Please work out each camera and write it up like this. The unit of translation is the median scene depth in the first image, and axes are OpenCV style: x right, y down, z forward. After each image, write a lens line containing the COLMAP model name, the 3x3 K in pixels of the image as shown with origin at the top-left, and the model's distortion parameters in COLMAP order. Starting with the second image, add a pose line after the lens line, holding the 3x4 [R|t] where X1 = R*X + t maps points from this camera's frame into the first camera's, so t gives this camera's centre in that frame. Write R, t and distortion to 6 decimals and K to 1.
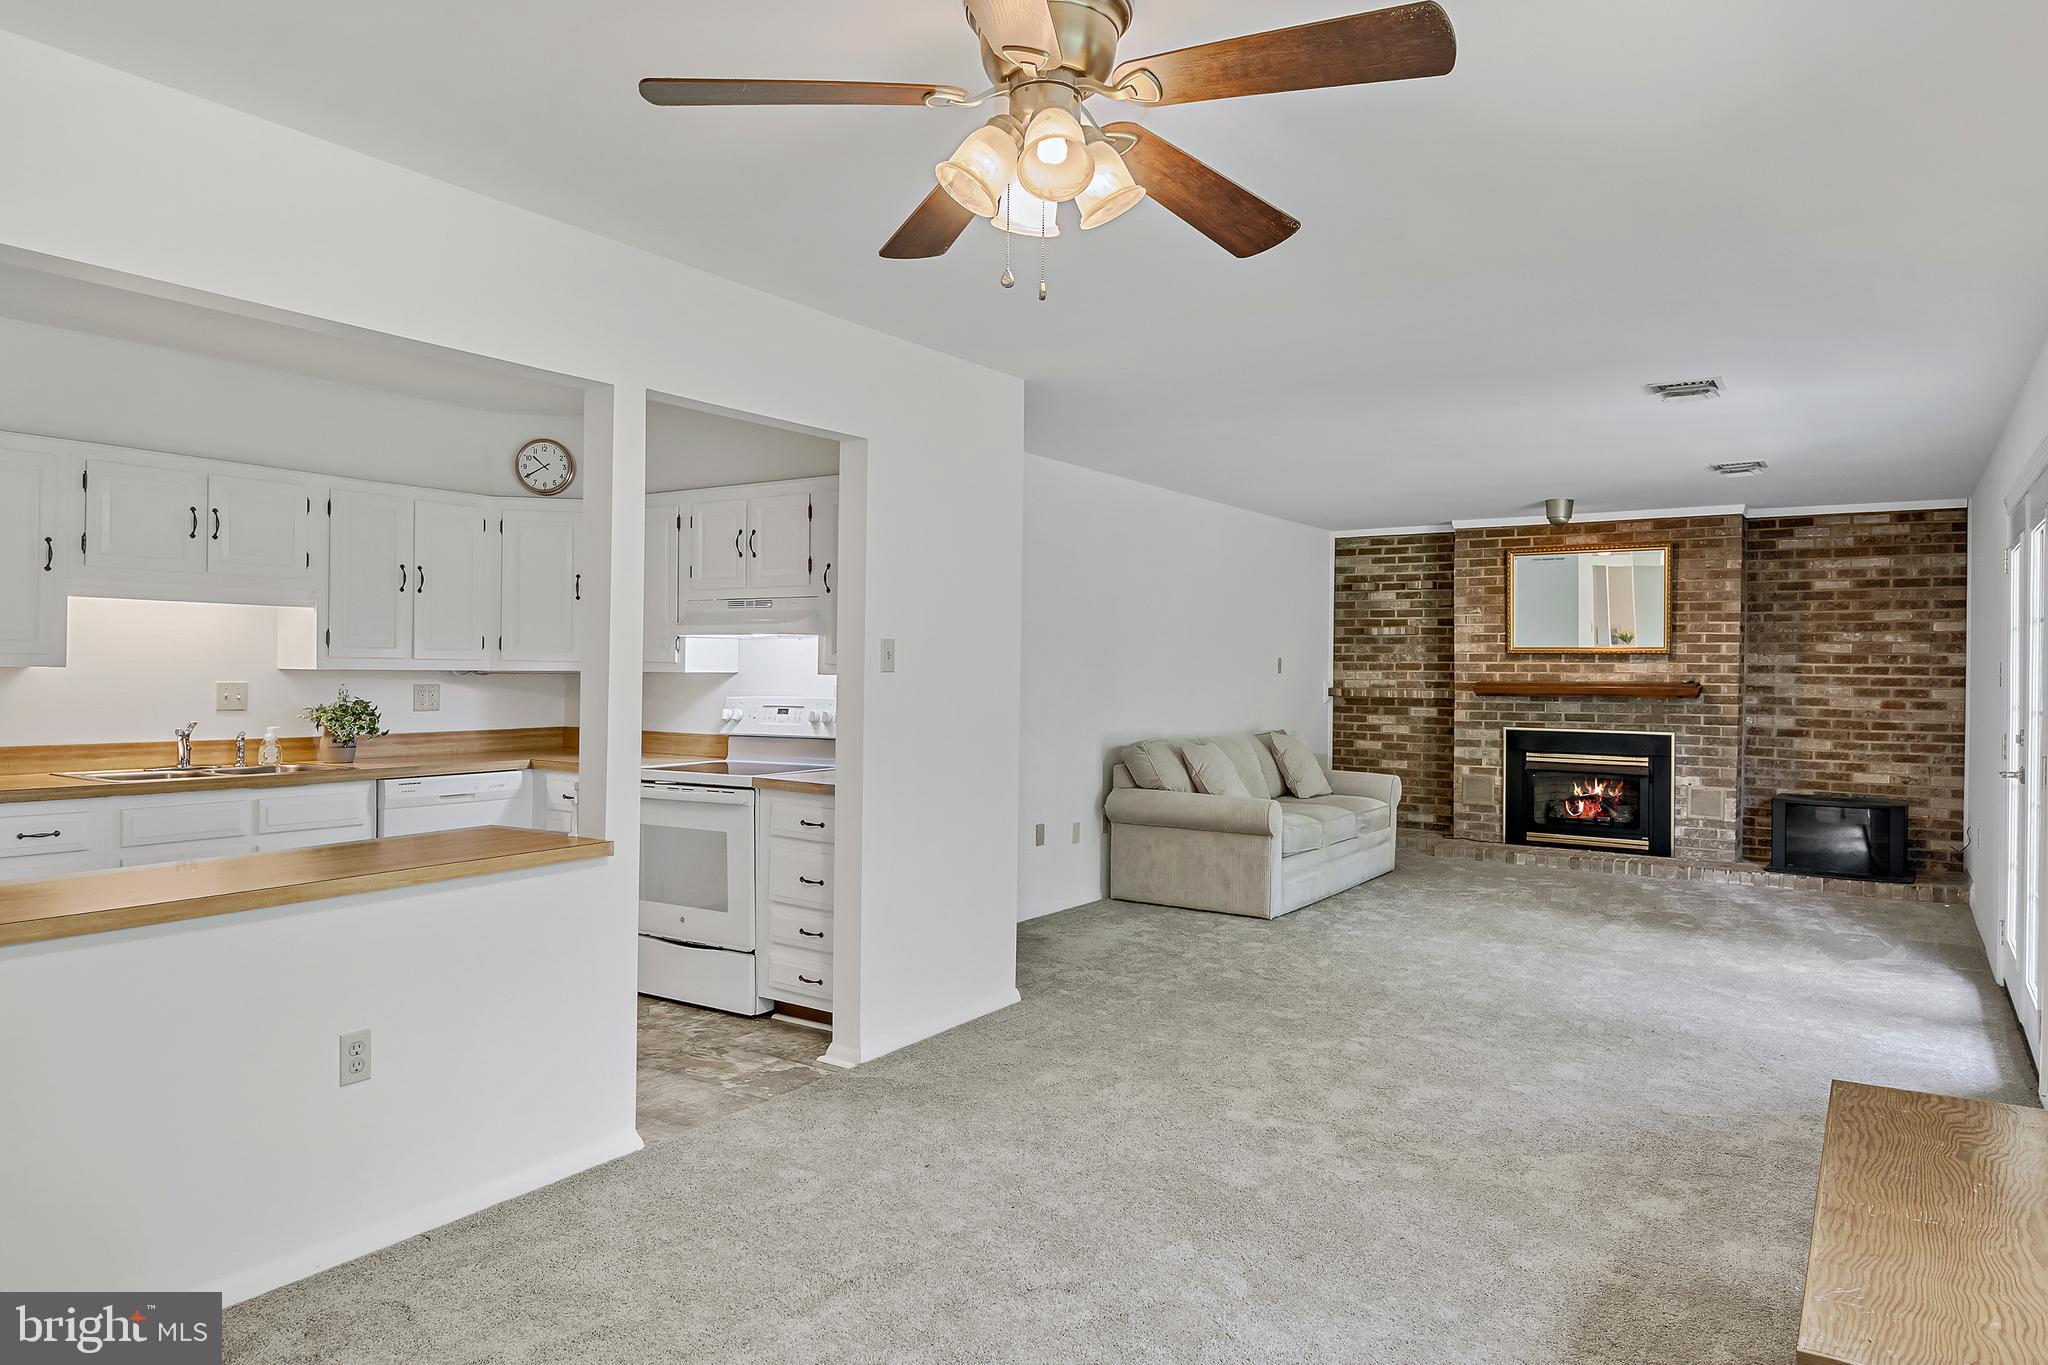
lens RADIAL K [[1232.5, 0, 1024.4], [0, 1232.5, 684.4], [0, 0, 1]] dist [-0.003194, -0.005920]
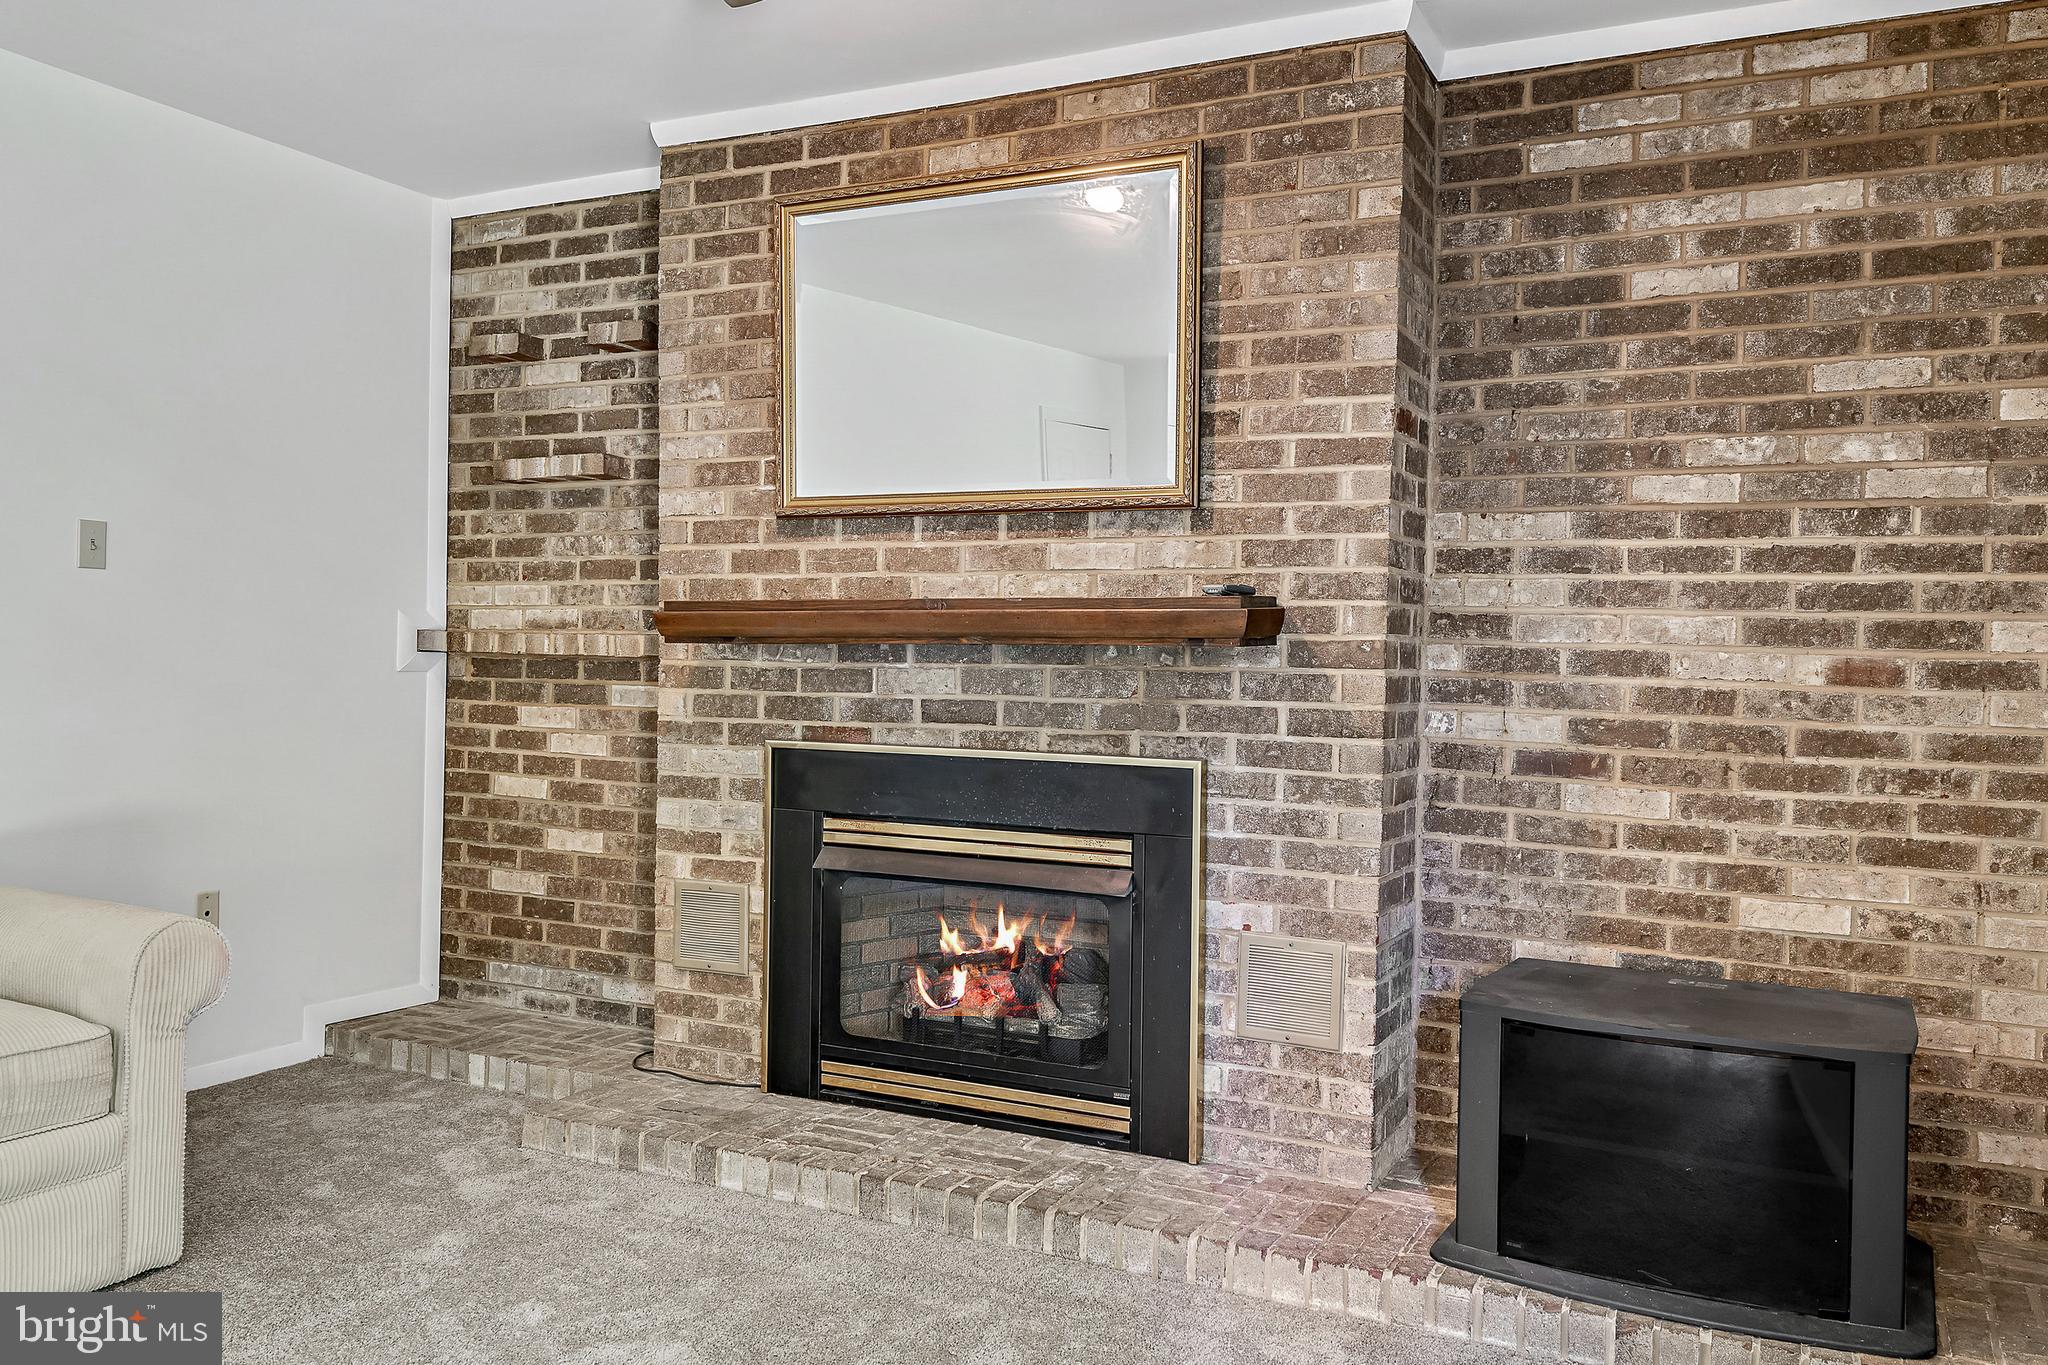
lens RADIAL K [[1573.3, 0, 1029.2], [0, 1573.3, 696.7], [0, 0, 1]] dist [0.034585, -0.012057]
pose [[0.990267, 0.008655, 0.138908, 0.430380], [-0.009968, 0.999912, 0.008754, 0.020083], [-0.138820, -0.010054, 0.990267, 0.614834]]
